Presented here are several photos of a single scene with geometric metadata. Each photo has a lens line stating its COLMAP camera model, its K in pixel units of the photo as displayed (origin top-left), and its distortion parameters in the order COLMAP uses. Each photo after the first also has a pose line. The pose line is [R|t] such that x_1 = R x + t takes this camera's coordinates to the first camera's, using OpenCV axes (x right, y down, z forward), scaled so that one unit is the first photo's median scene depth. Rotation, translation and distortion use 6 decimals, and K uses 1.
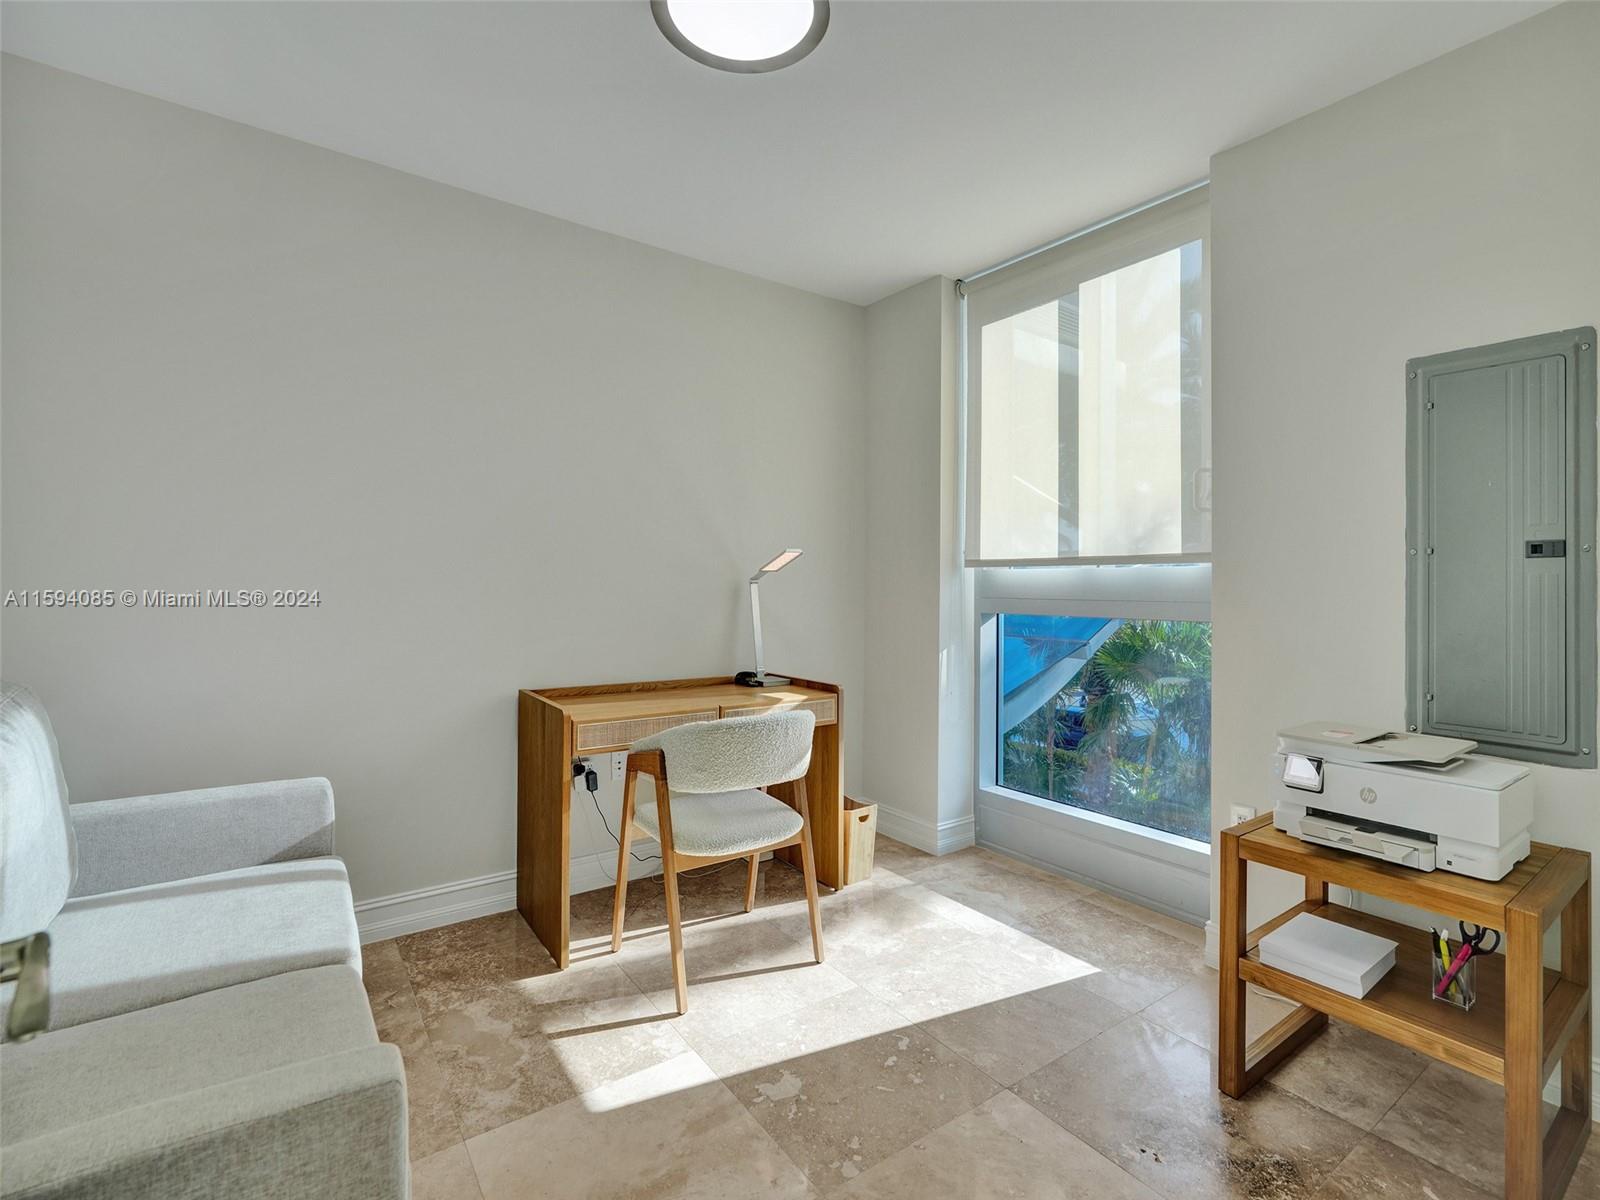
lens RADIAL K [[754.0, 0, 801.5], [0, 754.0, 589.3], [0, 0, 1]] dist [-0.041654, 0.014674]
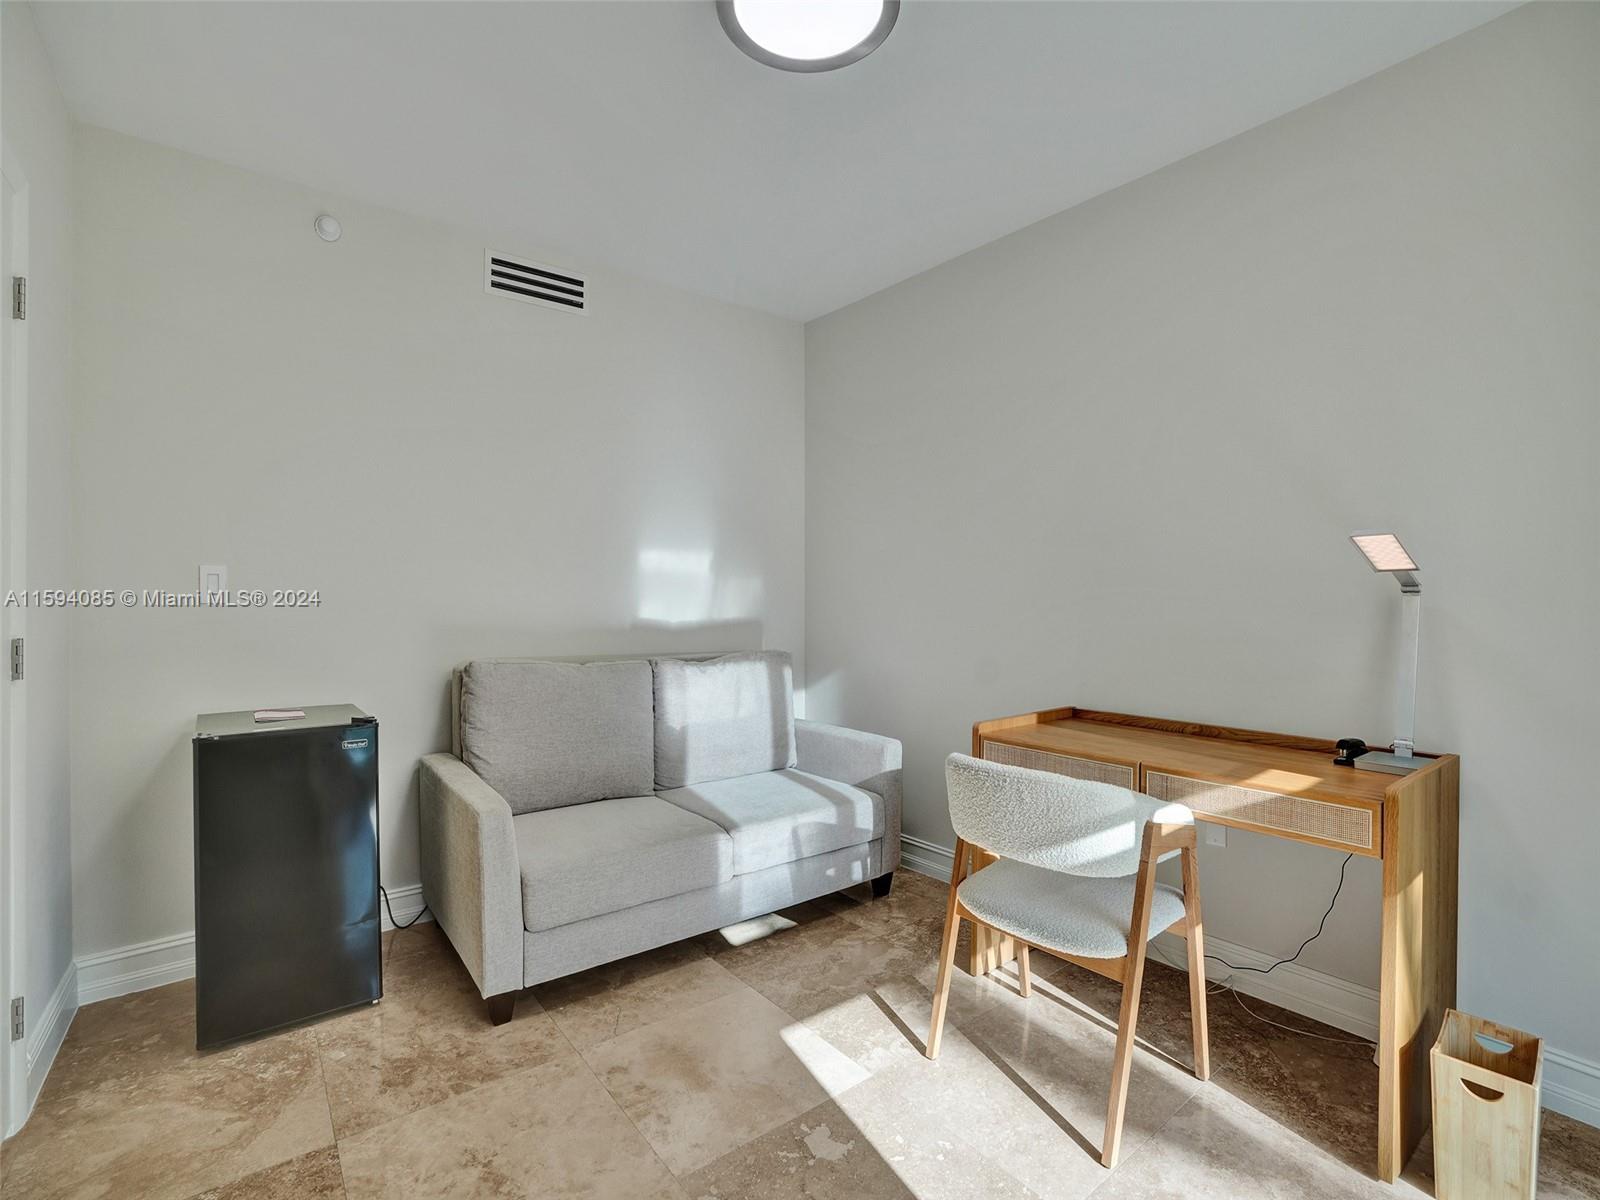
lens RADIAL K [[754.0, 0, 803.8], [0, 754.0, 598.0], [0, 0, 1]] dist [-0.041654, 0.014674]
pose [[0.026342, -0.002257, -0.999650, 0.833601], [0.005502, 0.999983, -0.002113, -0.009915], [0.999638, -0.005444, 0.026354, 0.881243]]
